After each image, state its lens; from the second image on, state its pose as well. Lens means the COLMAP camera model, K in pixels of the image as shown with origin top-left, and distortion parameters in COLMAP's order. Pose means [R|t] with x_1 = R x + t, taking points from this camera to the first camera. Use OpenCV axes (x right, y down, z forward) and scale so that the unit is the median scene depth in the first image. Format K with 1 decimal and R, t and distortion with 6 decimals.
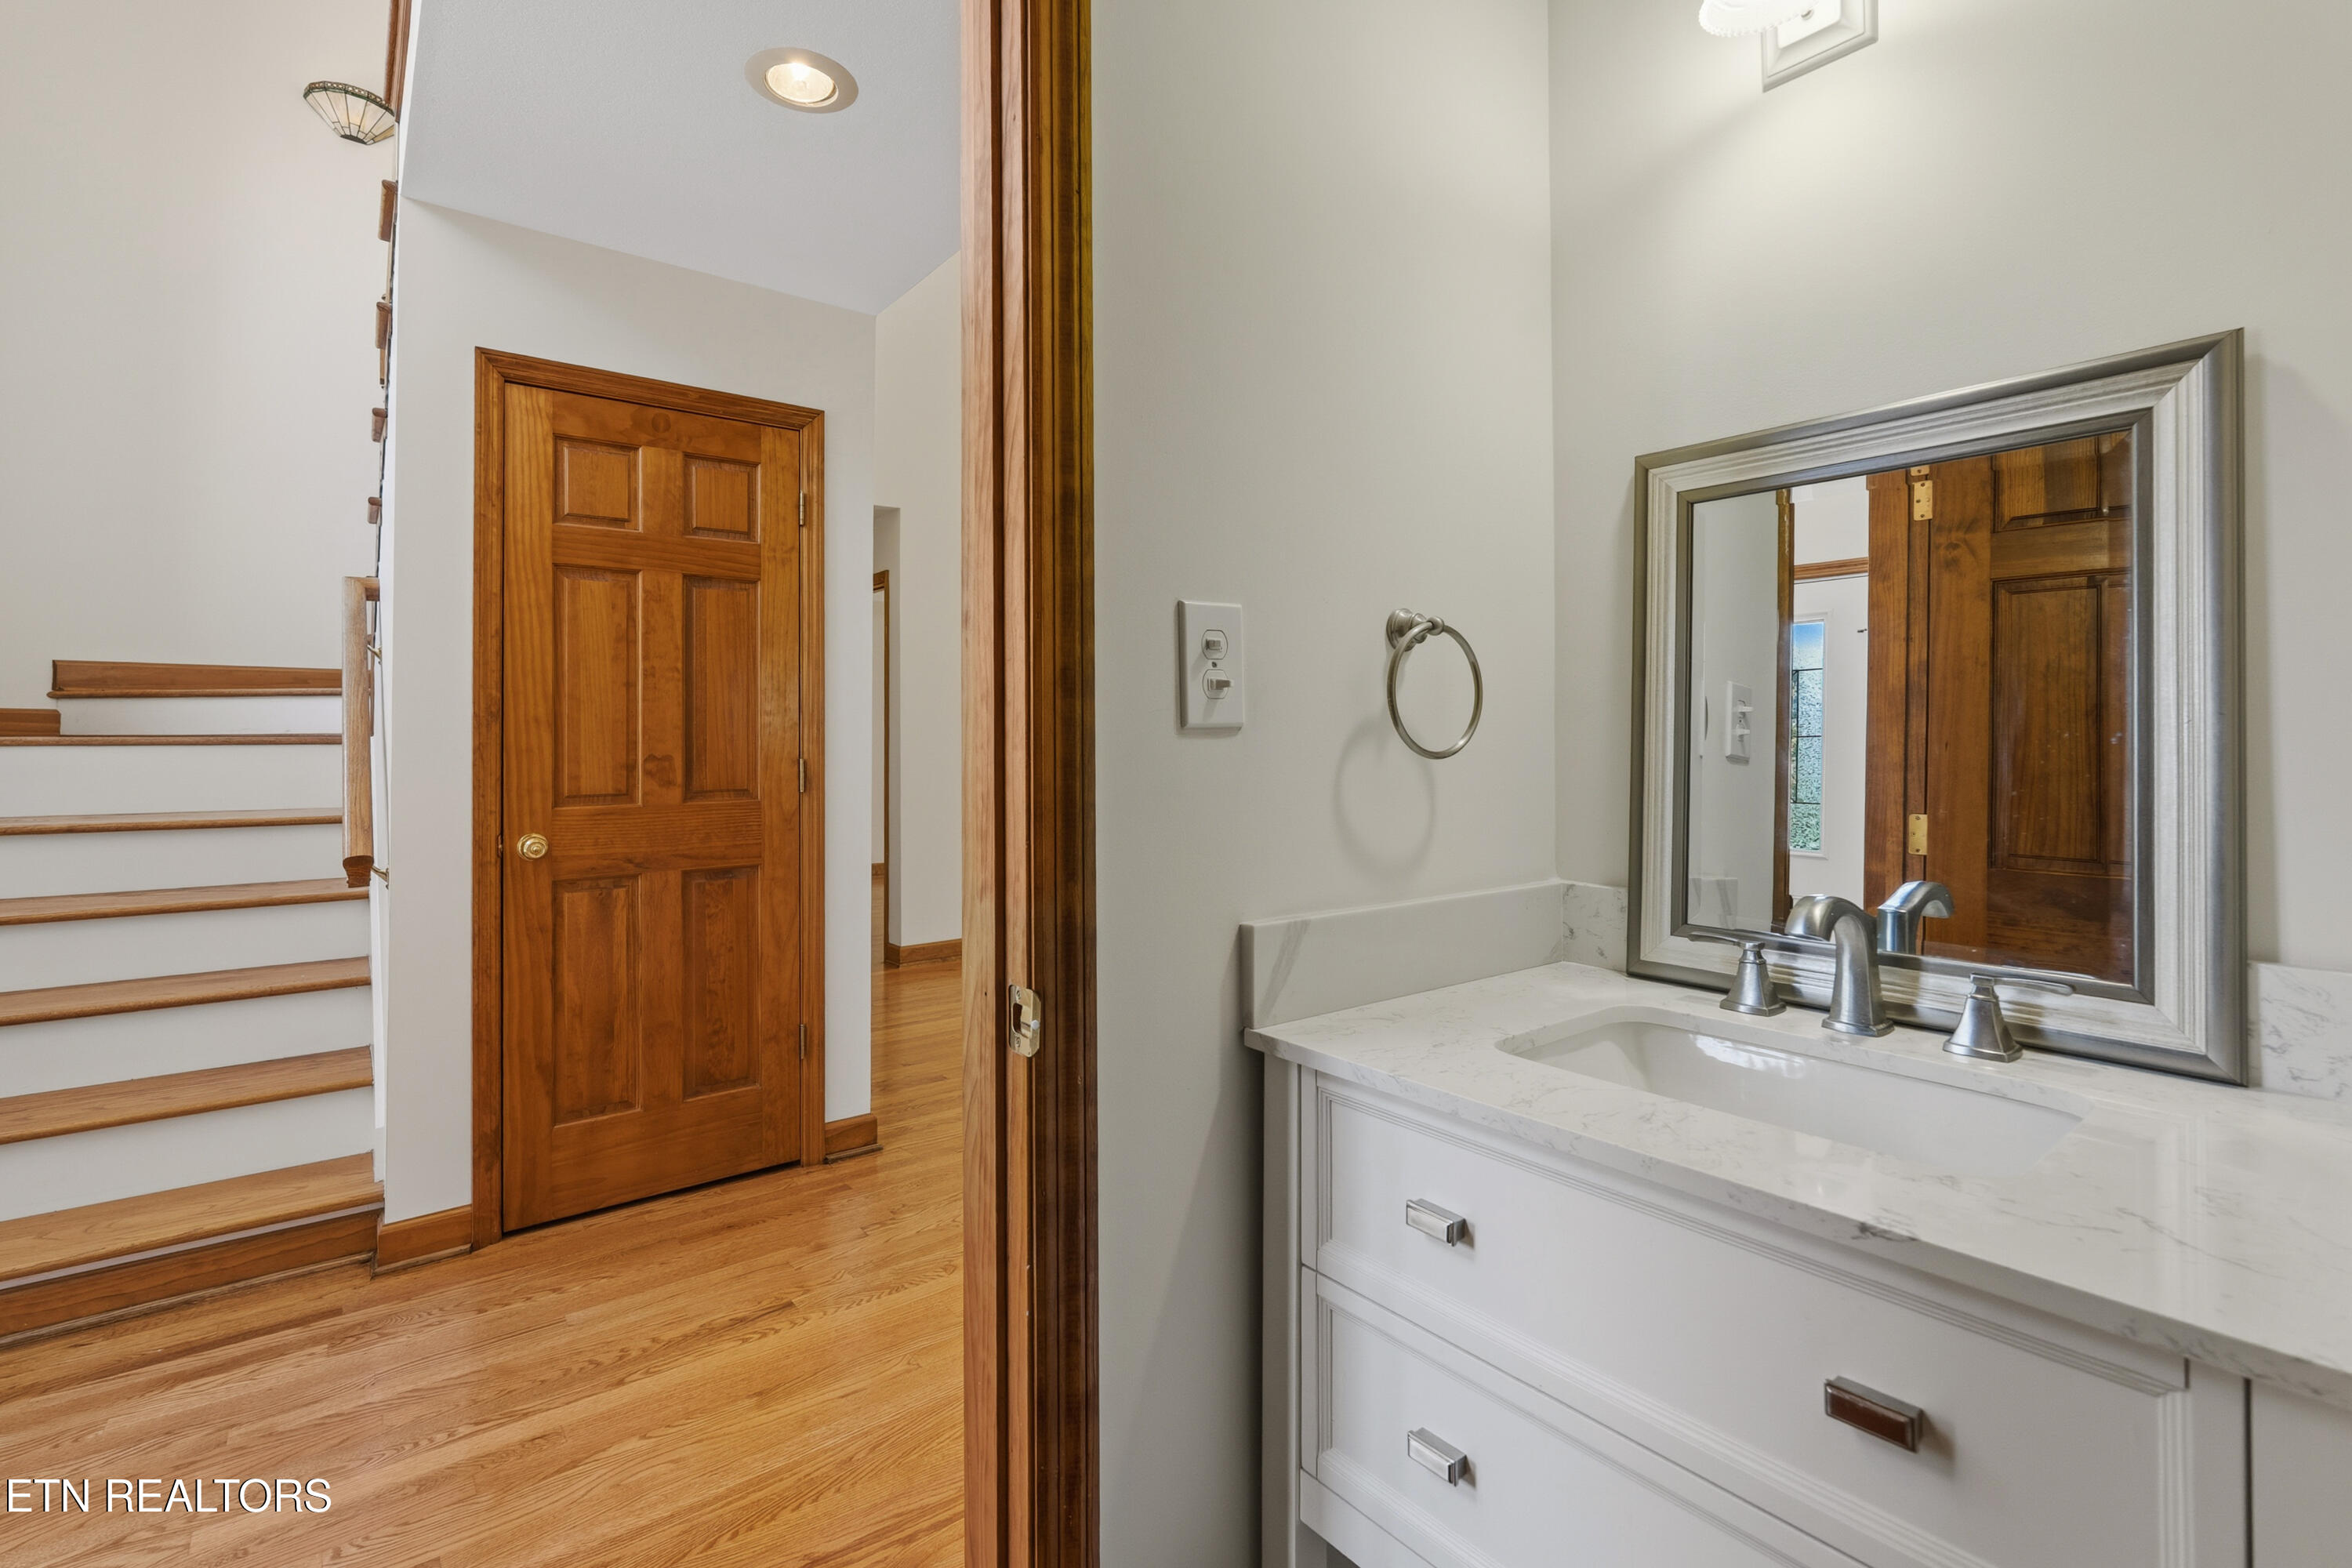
lens RADIAL K [[1066.2, 0, 1176.8], [0, 1066.2, 722.5], [0, 0, 1]] dist [0.000277, -0.000198]
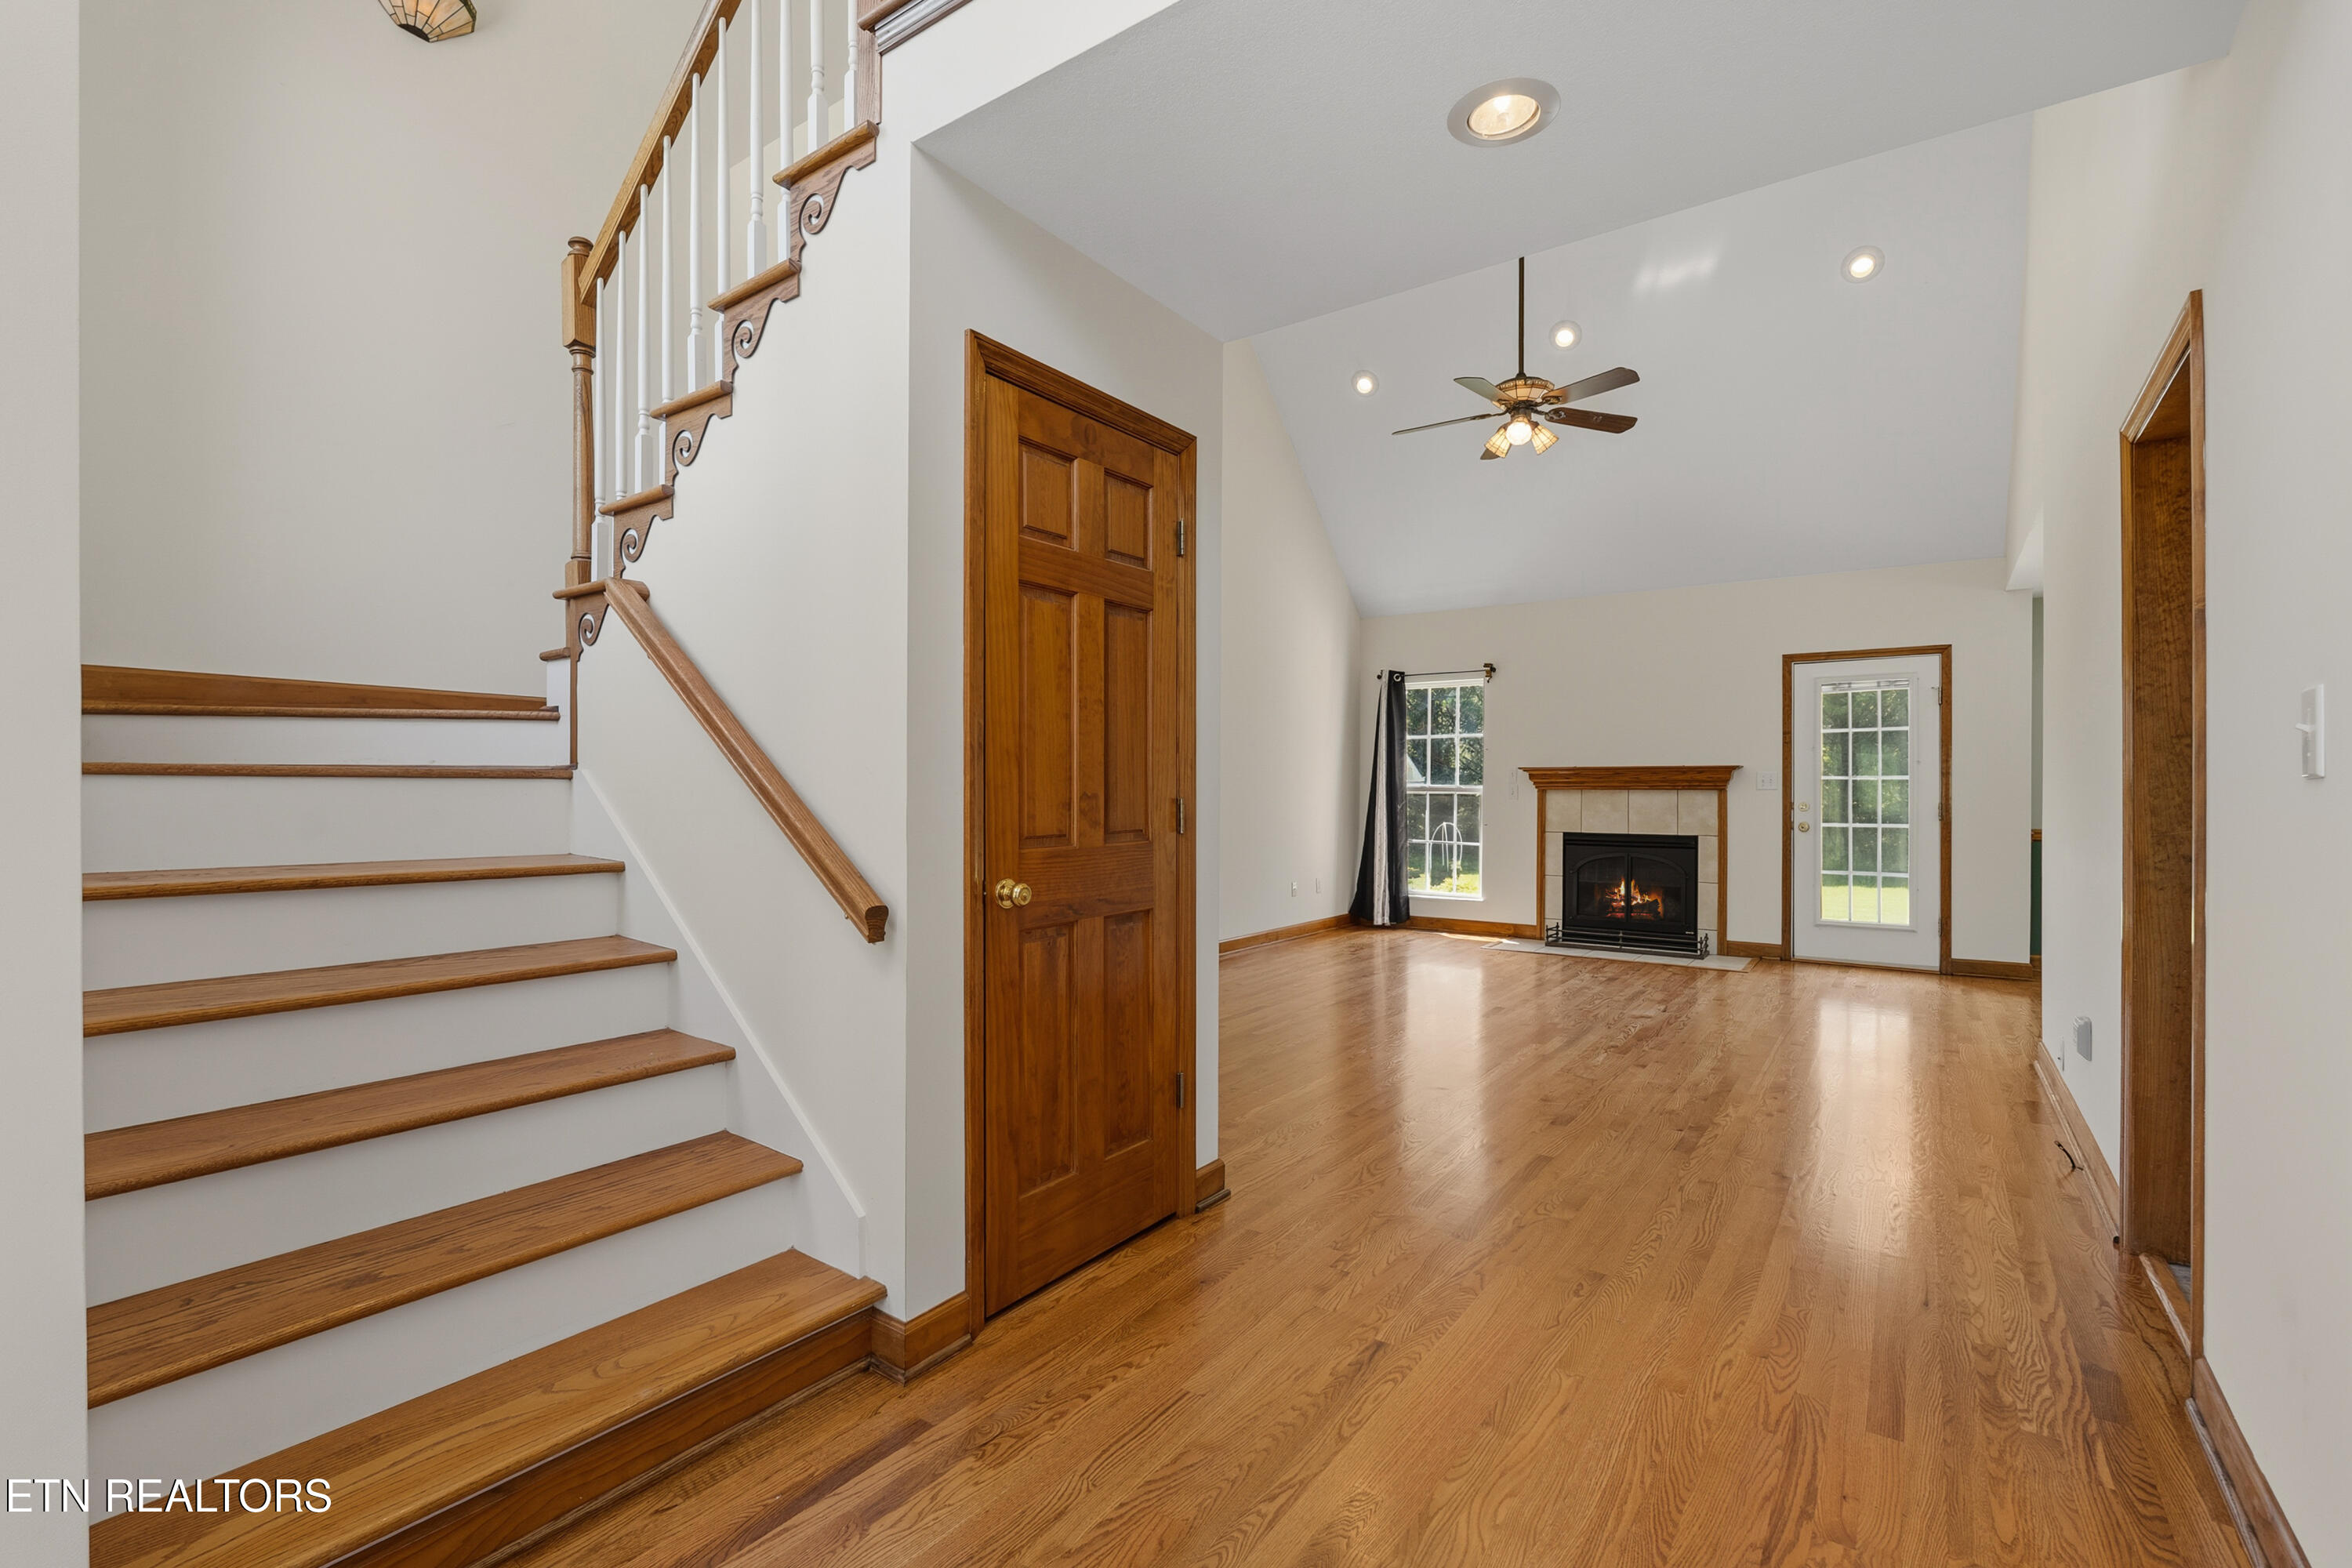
lens RADIAL K [[1048.5, 0, 1169.8], [0, 1048.5, 790.7], [0, 0, 1]] dist [-0.001023, -0.000052]
pose [[0.959911, 0.007060, 0.280214, -0.686429], [-0.012188, 0.999789, 0.016562, 0.012754], [-0.280038, -0.019313, 0.959795, 0.102934]]
